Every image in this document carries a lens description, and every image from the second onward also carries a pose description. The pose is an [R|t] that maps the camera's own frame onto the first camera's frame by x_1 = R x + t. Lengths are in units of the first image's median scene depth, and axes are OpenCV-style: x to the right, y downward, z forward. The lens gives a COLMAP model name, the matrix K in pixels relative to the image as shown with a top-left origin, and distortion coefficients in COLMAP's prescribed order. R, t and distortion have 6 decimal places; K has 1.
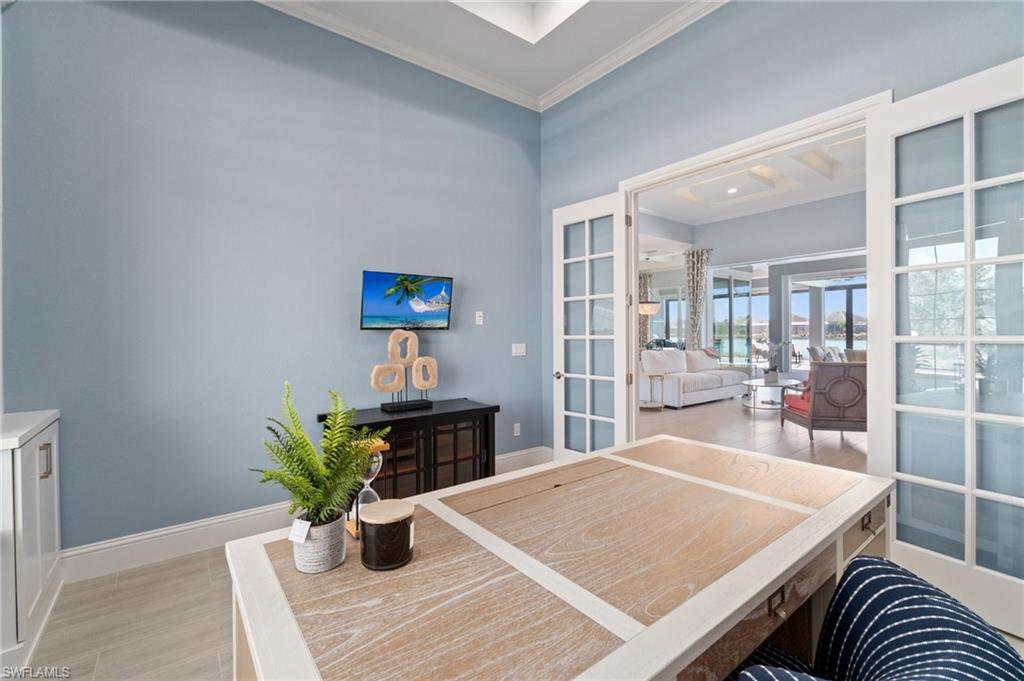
lens RADIAL K [[442.7, 0, 510.7], [0, 442.7, 337.8], [0, 0, 1]] dist [-0.002323, -0.000663]
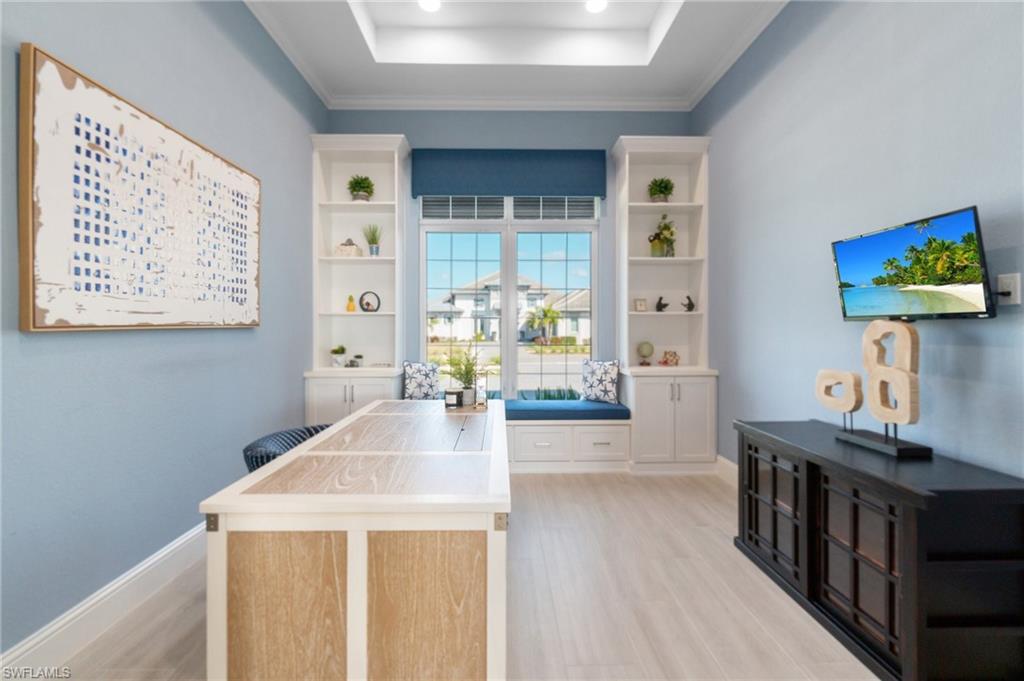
lens RADIAL K [[447.2, 0, 512.0], [0, 447.2, 332.1], [0, 0, 1]] dist [-0.000916, -0.000459]
pose [[-0.593528, 0.017843, -0.804616, 0.561583], [-0.003342, 0.999691, 0.024635, -0.015495], [0.804807, 0.017310, -0.593285, 0.956232]]
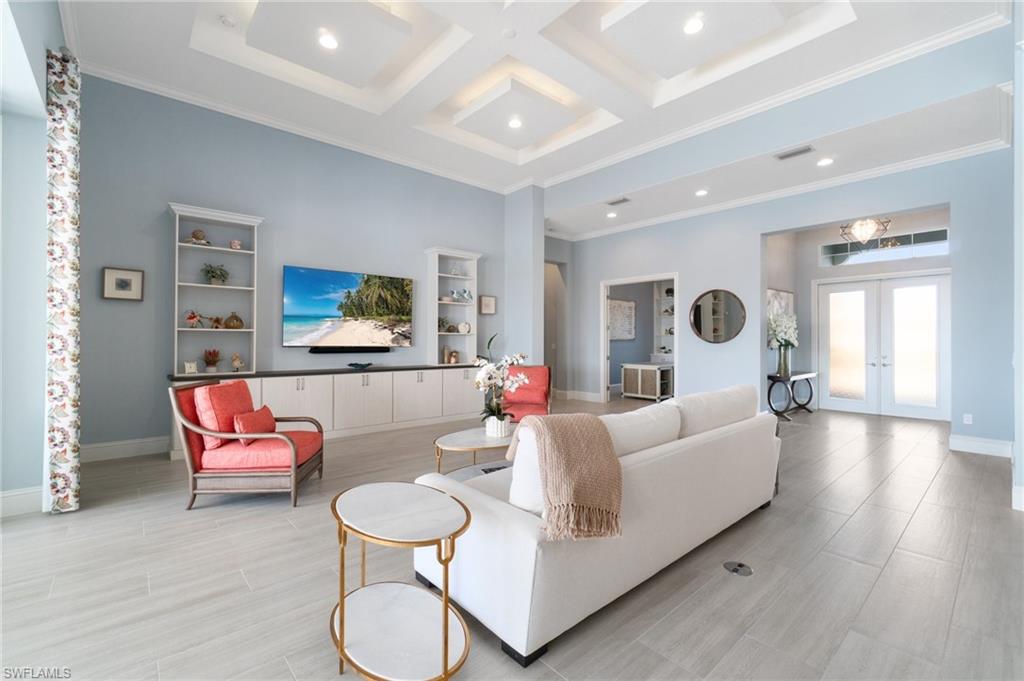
lens RADIAL K [[442.7, 0, 510.7], [0, 442.7, 337.8], [0, 0, 1]] dist [-0.002323, -0.000663]
pose [[-0.997848, 0.011323, -0.064583, 1.764076], [0.011036, 0.999928, 0.004793, -0.063499], [0.064632, 0.004070, -0.997901, 4.777223]]
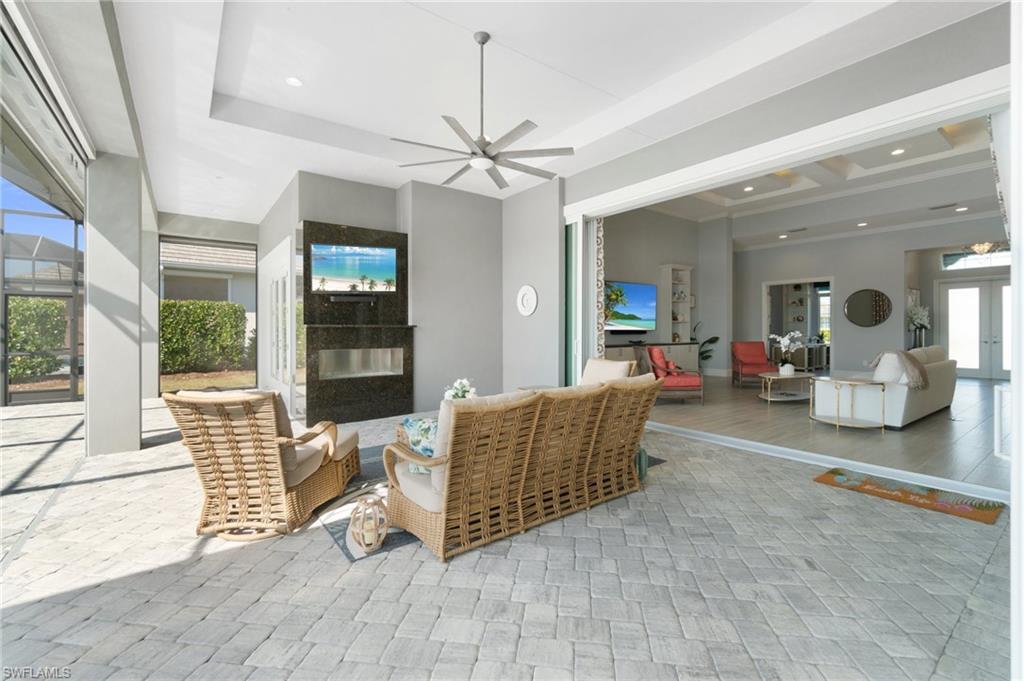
lens RADIAL K [[447.2, 0, 512.0], [0, 447.2, 332.1], [0, 0, 1]] dist [-0.000916, -0.000459]
pose [[-0.999583, 0.018319, 0.022306, 3.753244], [0.018659, 0.999711, 0.015132, -0.078285], [-0.022022, 0.015541, -0.999637, 6.468541]]
